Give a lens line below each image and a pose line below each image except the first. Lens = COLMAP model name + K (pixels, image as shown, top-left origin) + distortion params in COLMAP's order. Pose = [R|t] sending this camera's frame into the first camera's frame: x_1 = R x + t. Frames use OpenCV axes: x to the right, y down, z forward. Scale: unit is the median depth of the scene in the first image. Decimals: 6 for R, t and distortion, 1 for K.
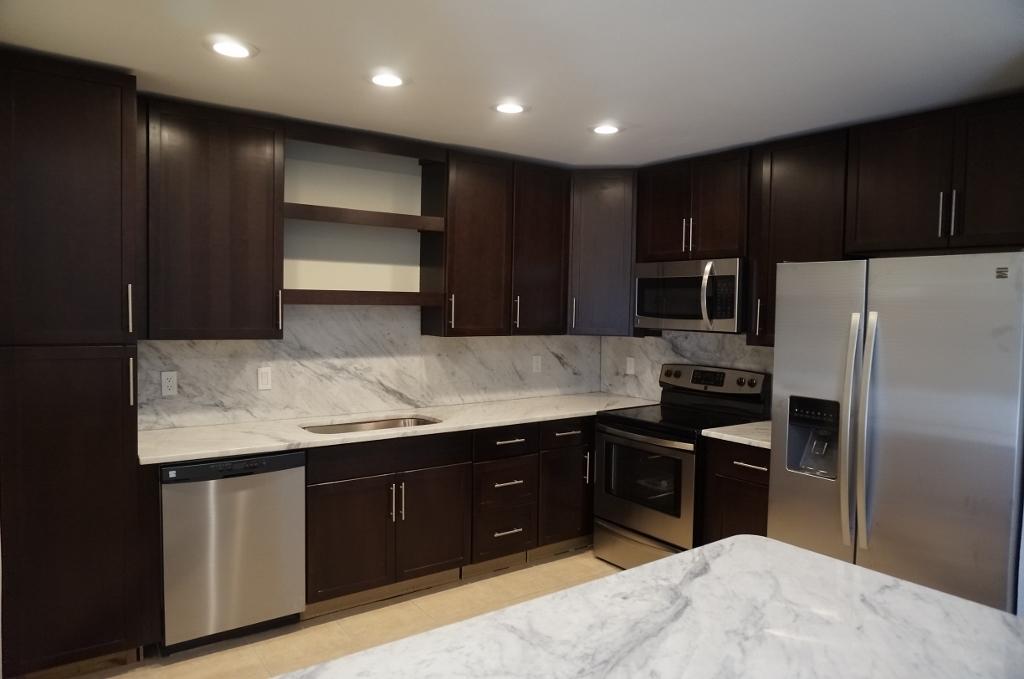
lens RADIAL K [[711.3, 0, 512.0], [0, 711.3, 339.5], [0, 0, 1]] dist [-0.005192, -0.000452]
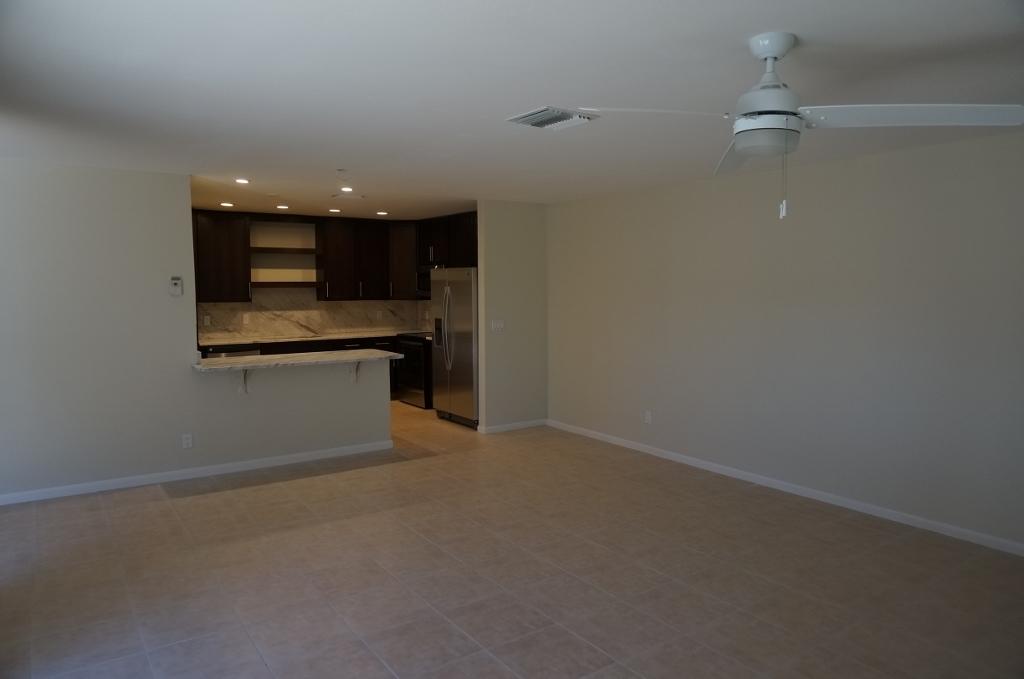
lens RADIAL K [[711.3, 0, 512.0], [0, 711.3, 339.5], [0, 0, 1]] dist [-0.005192, -0.000452]
pose [[0.999795, -0.017217, -0.010677, 0.521439], [0.017512, 0.999450, 0.028150, 0.065058], [0.010186, -0.028331, 0.999547, -1.260537]]
